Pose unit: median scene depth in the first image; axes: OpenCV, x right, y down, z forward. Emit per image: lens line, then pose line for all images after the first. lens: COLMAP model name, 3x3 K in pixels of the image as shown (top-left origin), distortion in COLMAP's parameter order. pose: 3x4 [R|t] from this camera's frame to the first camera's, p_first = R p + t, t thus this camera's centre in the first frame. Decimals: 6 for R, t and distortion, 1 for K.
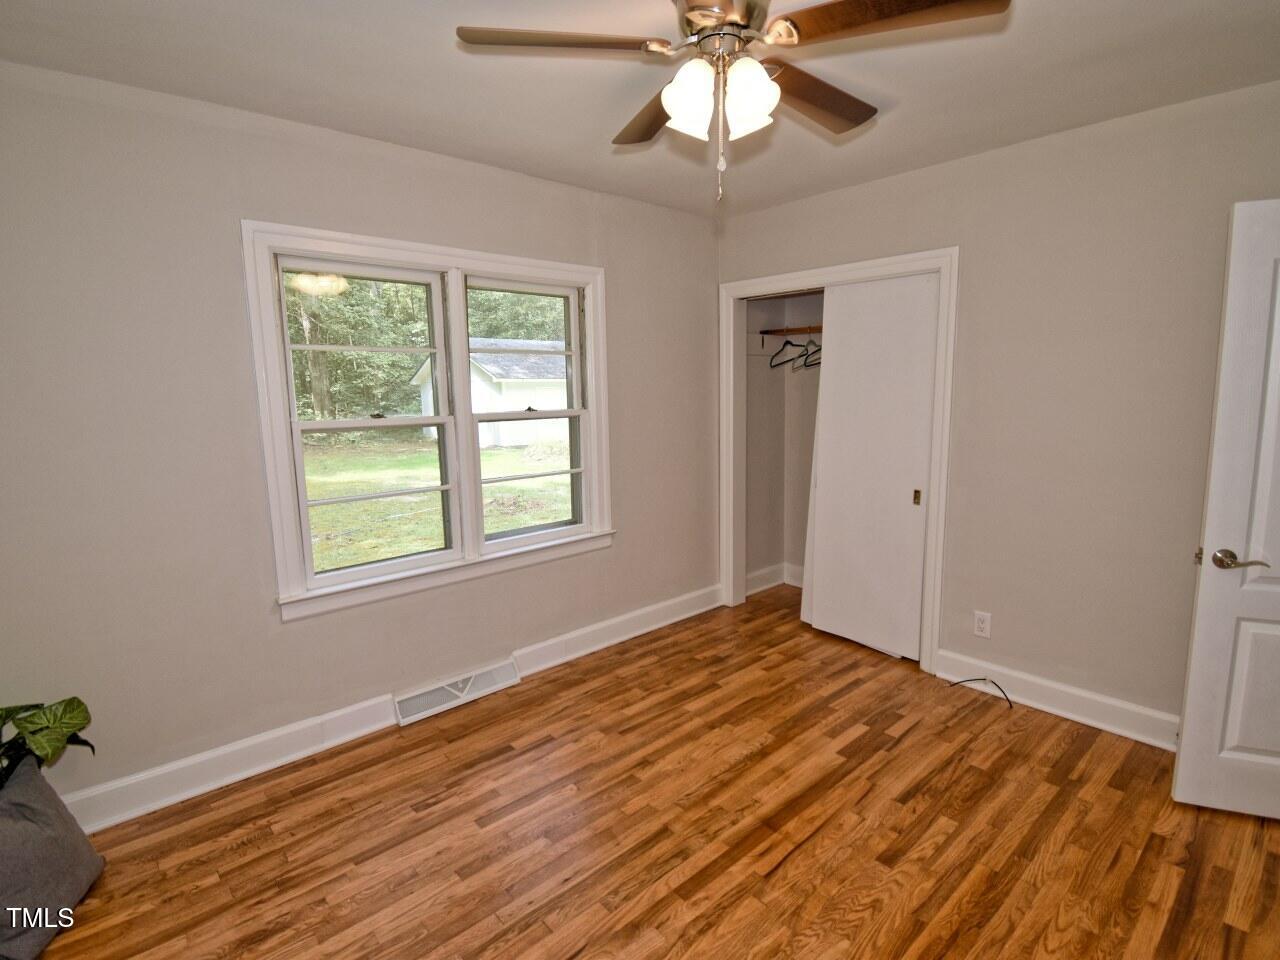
lens RADIAL K [[635.7, 0, 645.0], [0, 635.7, 478.9], [0, 0, 1]] dist [0.028100, -0.033090]
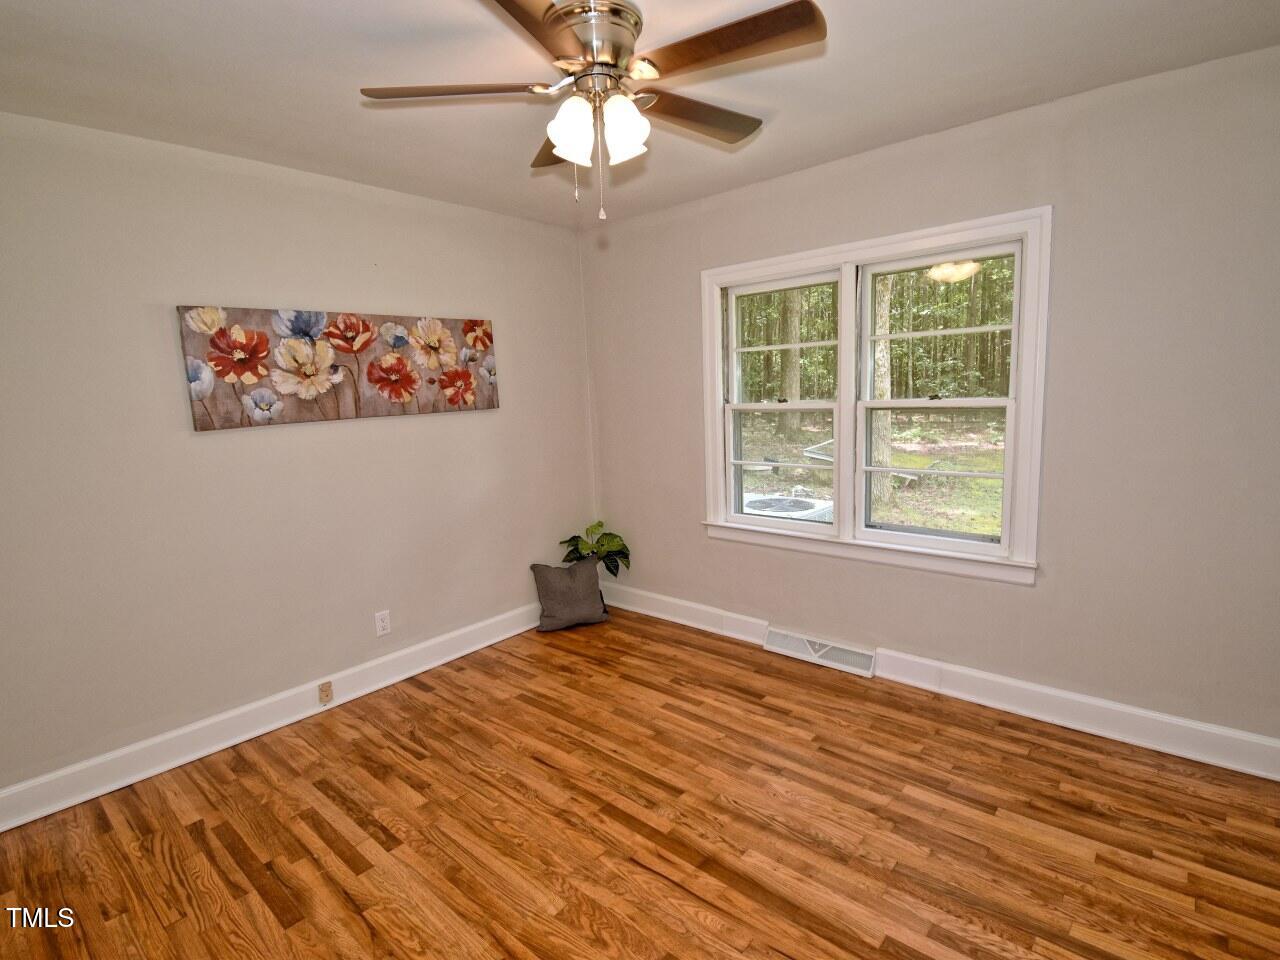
lens RADIAL K [[635.7, 0, 645.0], [0, 635.7, 478.9], [0, 0, 1]] dist [0.028100, -0.033090]
pose [[0.121848, 0.148895, -0.981317, 0.896886], [-0.107193, 0.984875, 0.136125, -0.102117], [0.986743, 0.088604, 0.135966, 0.664736]]
